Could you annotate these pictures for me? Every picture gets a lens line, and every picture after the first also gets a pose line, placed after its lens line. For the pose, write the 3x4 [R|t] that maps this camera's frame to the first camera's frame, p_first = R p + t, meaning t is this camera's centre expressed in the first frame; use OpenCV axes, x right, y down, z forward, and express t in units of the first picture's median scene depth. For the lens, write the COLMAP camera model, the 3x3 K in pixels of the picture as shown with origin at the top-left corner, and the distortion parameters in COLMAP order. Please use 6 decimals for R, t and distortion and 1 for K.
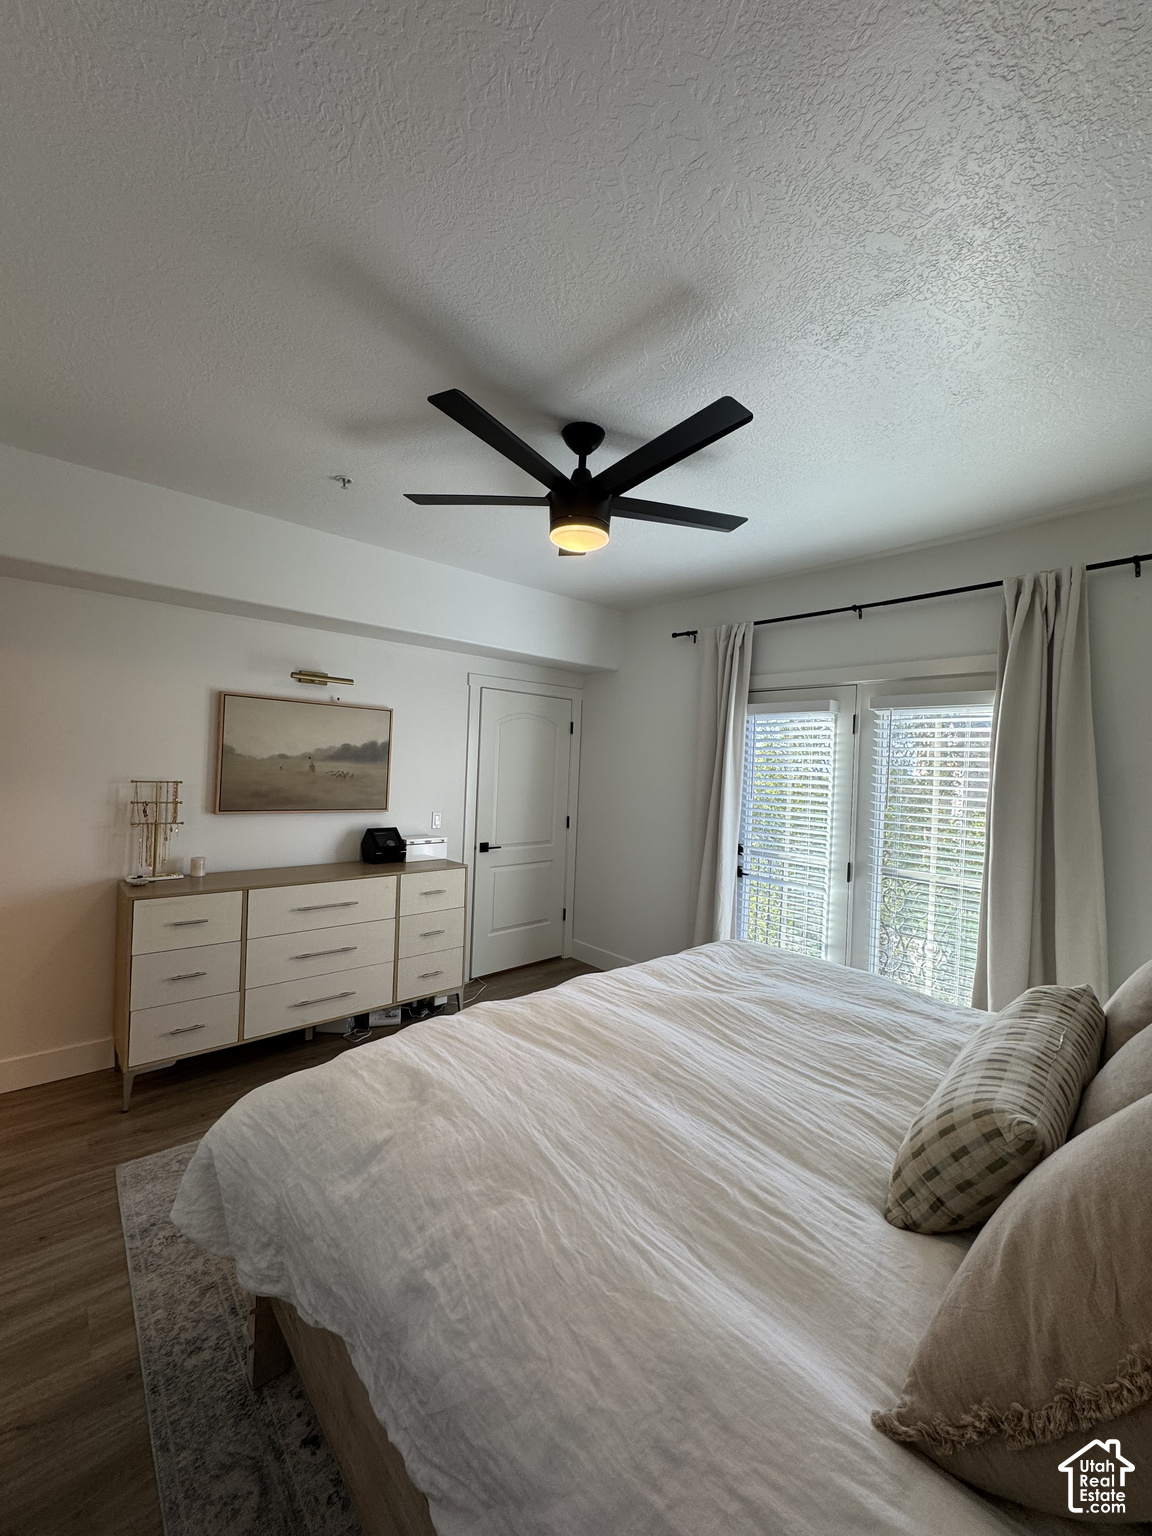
lens RADIAL K [[608.6, 0, 576.0], [0, 608.6, 768.0], [0, 0, 1]] dist [-0.002945, -0.000524]
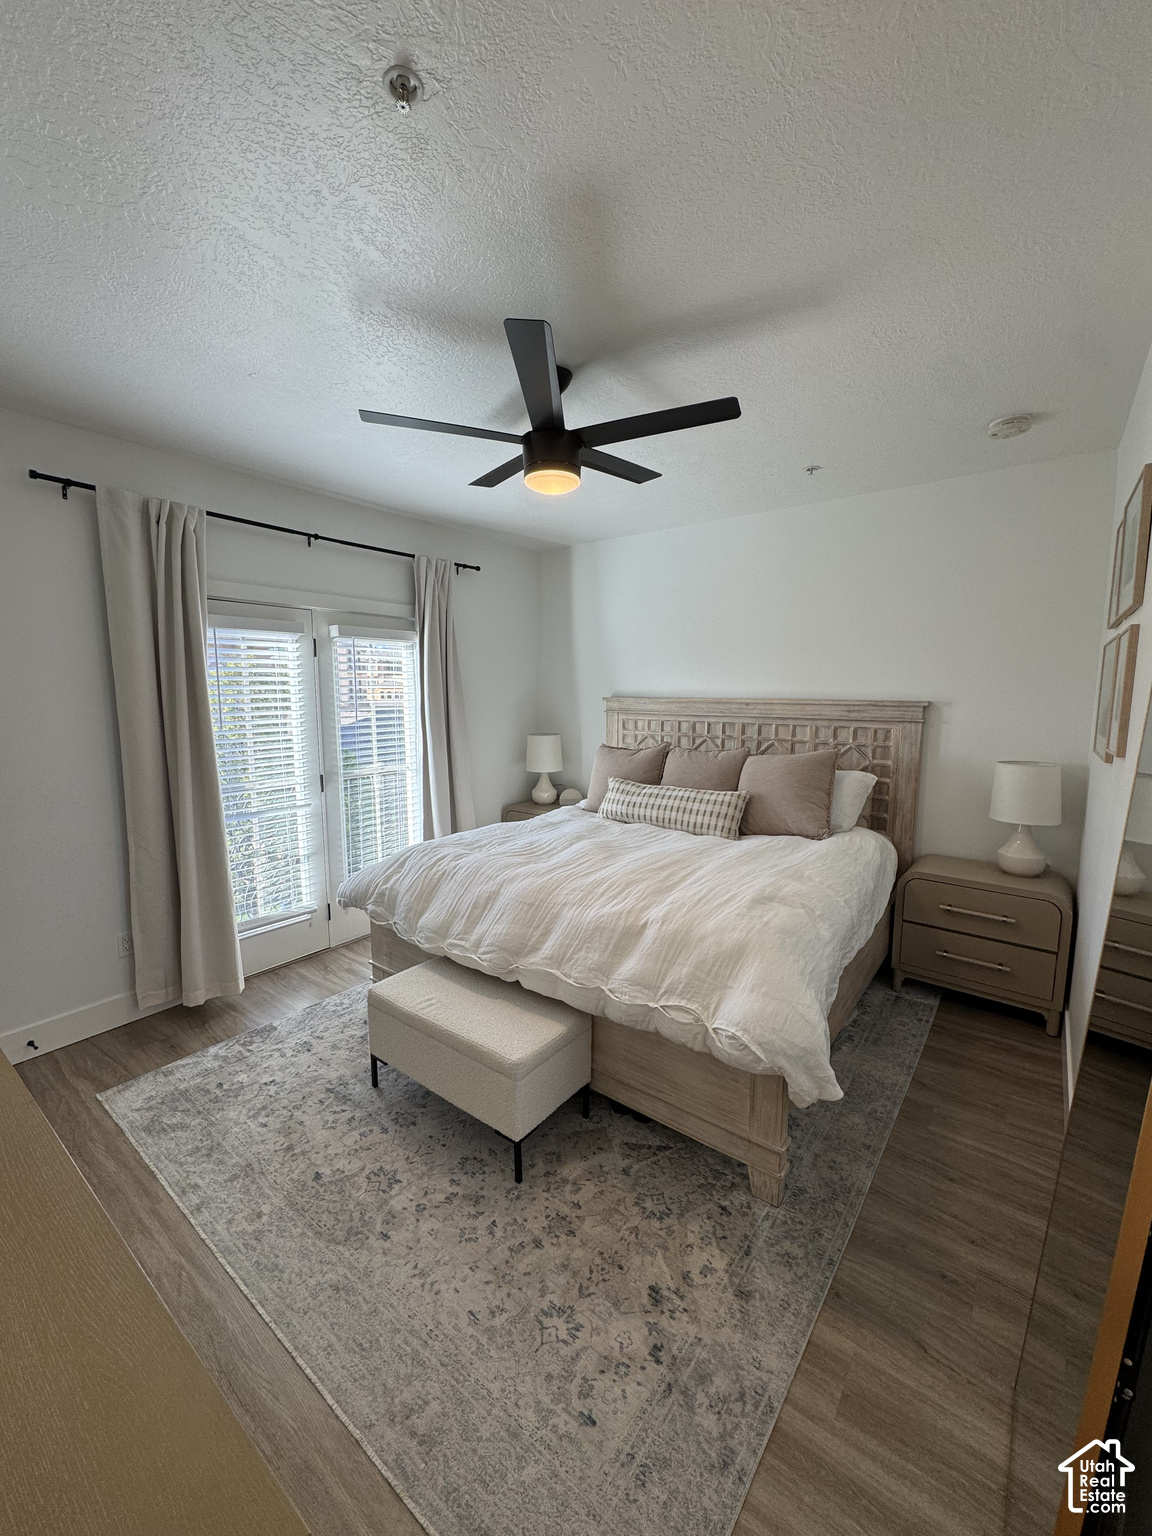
lens RADIAL K [[608.6, 0, 576.0], [0, 608.6, 768.0], [0, 0, 1]] dist [-0.002945, -0.000524]
pose [[-0.189612, -0.162299, 0.968352, -0.885485], [-0.002252, 0.986313, 0.164868, -0.049153], [-0.981857, 0.029081, -0.187382, 0.938713]]
